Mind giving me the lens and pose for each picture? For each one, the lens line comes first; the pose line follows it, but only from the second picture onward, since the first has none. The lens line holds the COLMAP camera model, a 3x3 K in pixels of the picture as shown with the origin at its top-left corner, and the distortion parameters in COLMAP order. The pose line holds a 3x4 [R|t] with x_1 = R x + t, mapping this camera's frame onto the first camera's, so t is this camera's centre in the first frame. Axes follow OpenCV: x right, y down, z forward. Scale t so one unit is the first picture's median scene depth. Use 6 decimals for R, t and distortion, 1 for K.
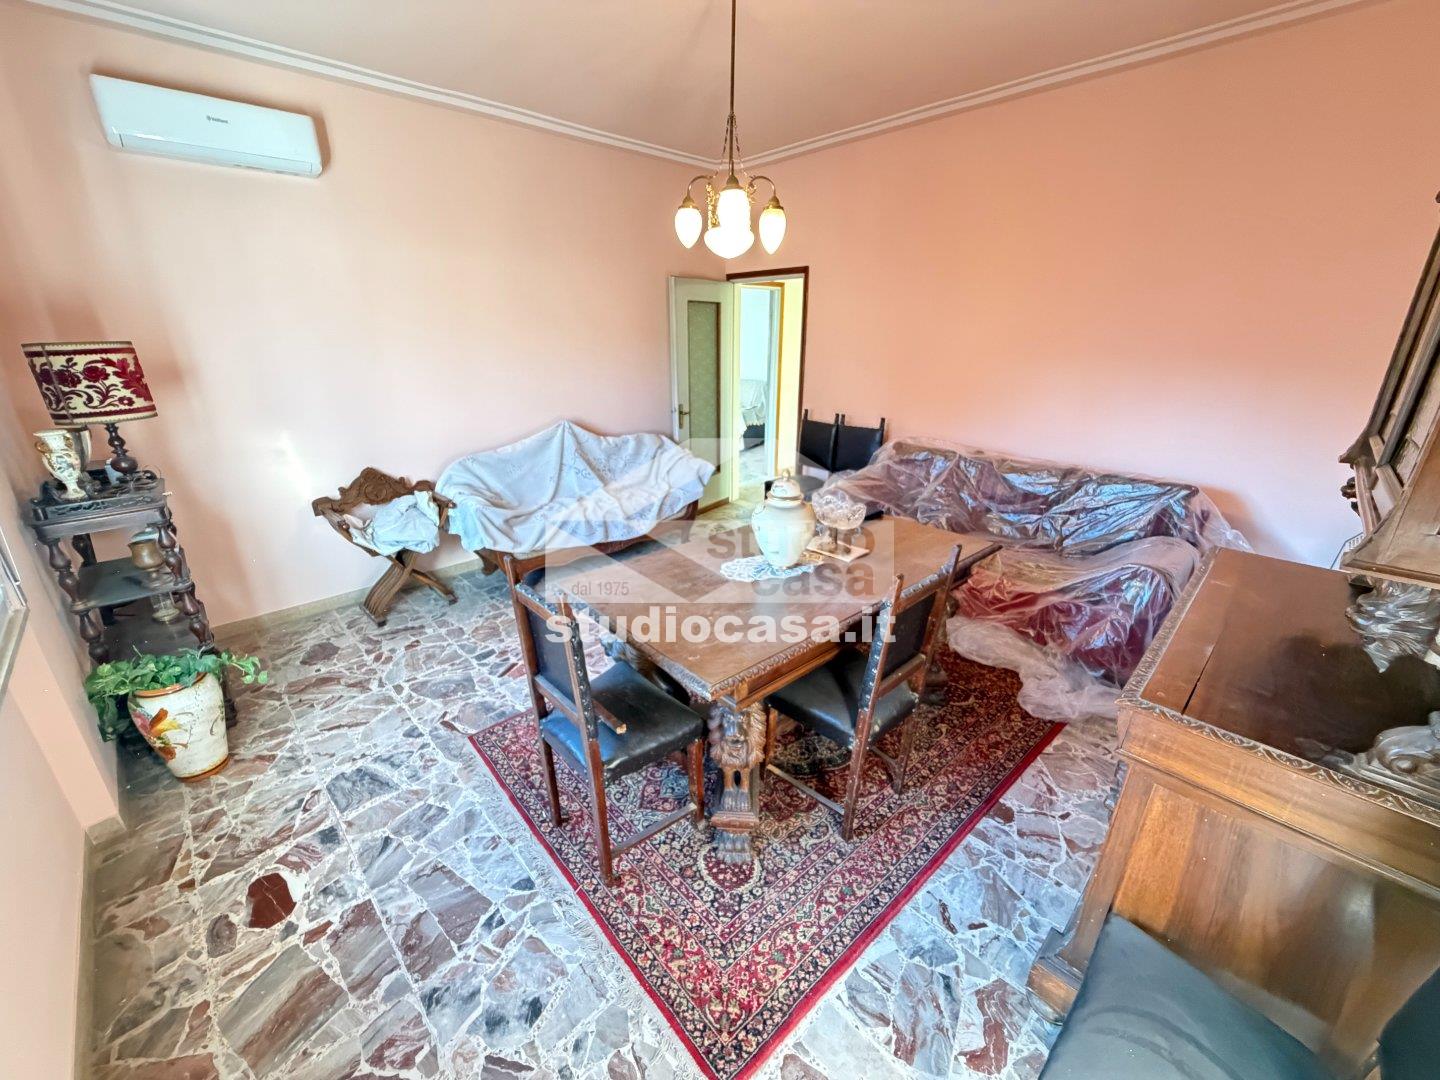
lens RADIAL K [[580.2, 0, 716.6], [0, 580.2, 544.2], [0, 0, 1]] dist [0.001771, 0.000069]
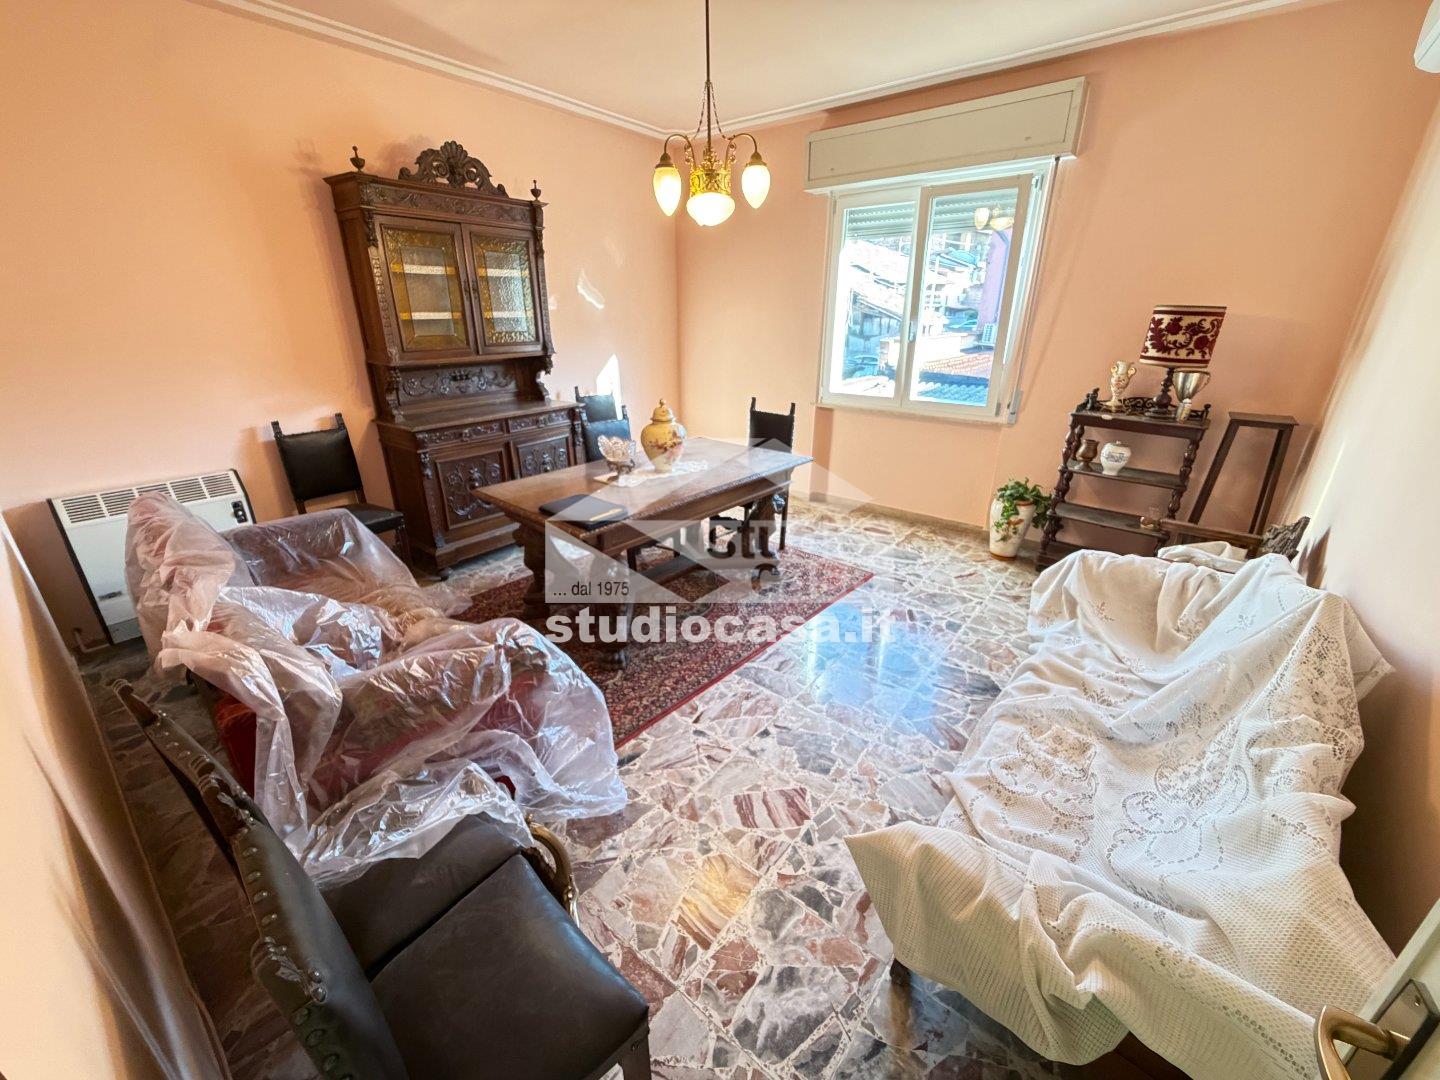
lens RADIAL K [[580.2, 0, 720.3], [0, 580.2, 543.7], [0, 0, 1]] dist [0.001771, 0.000069]
pose [[-0.992917, 0.047390, -0.108953, 0.149373], [-0.038284, 0.740487, 0.670979, -0.823515], [0.112476, 0.670397, -0.733428, 2.298729]]
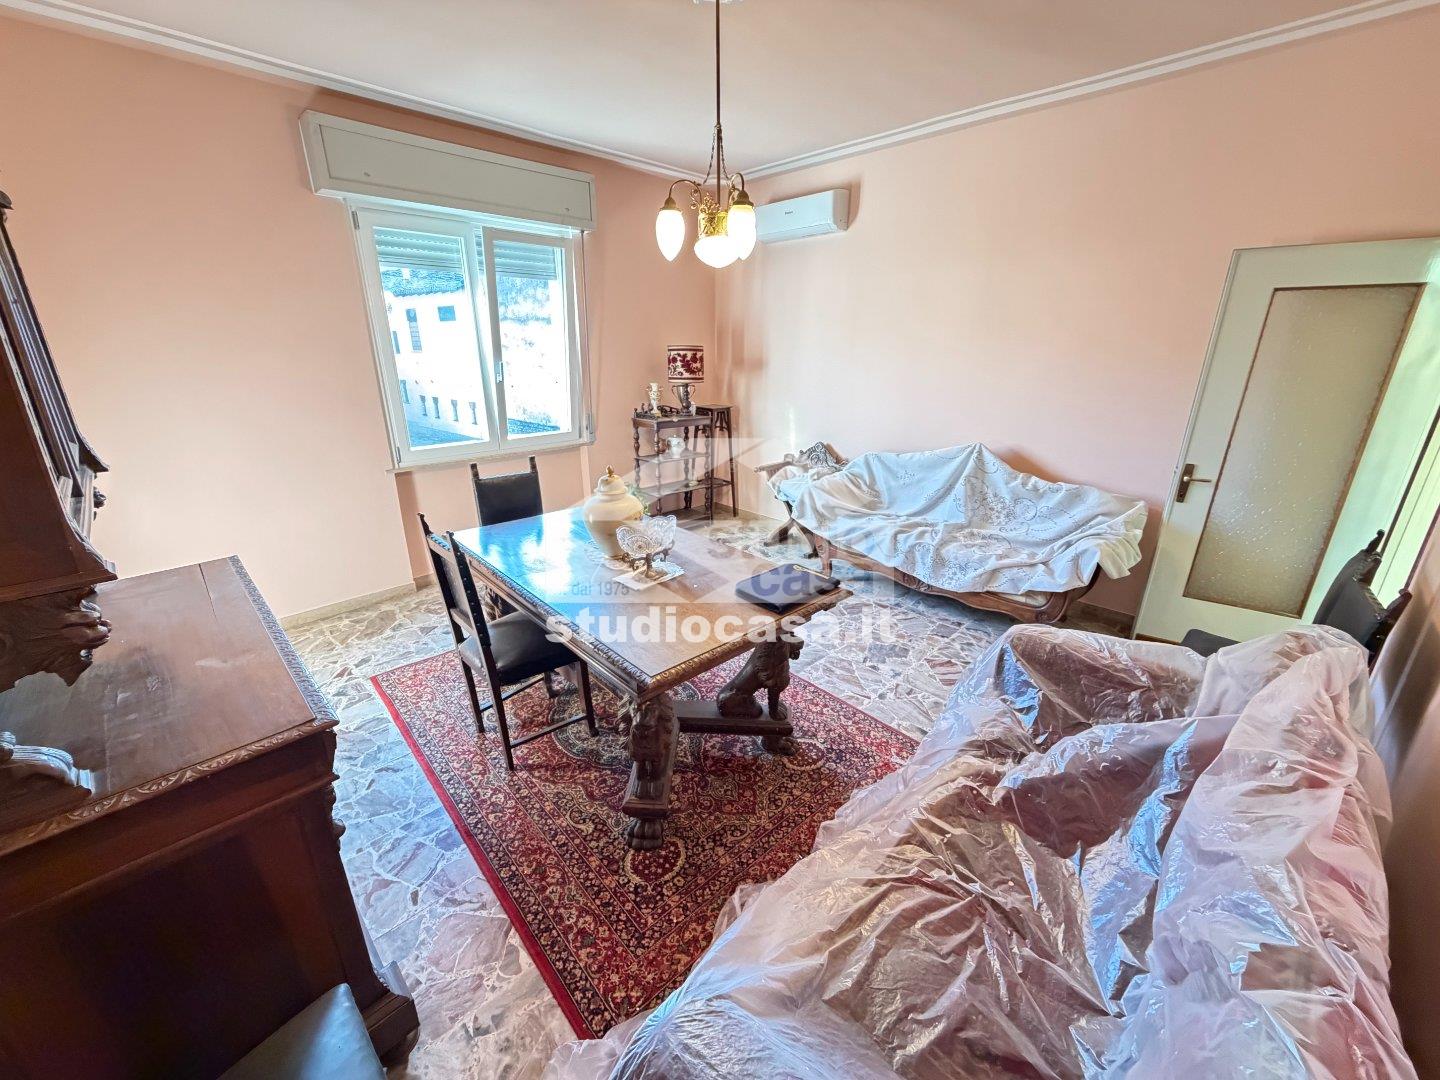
lens RADIAL K [[580.2, 0, 717.5], [0, 580.2, 540.4], [0, 0, 1]] dist [0.001771, 0.000069]
pose [[0.004330, 0.329771, -0.944051, 1.211831], [-0.348634, 0.885325, 0.307658, -0.419026], [0.937249, 0.327796, 0.118803, 1.113705]]
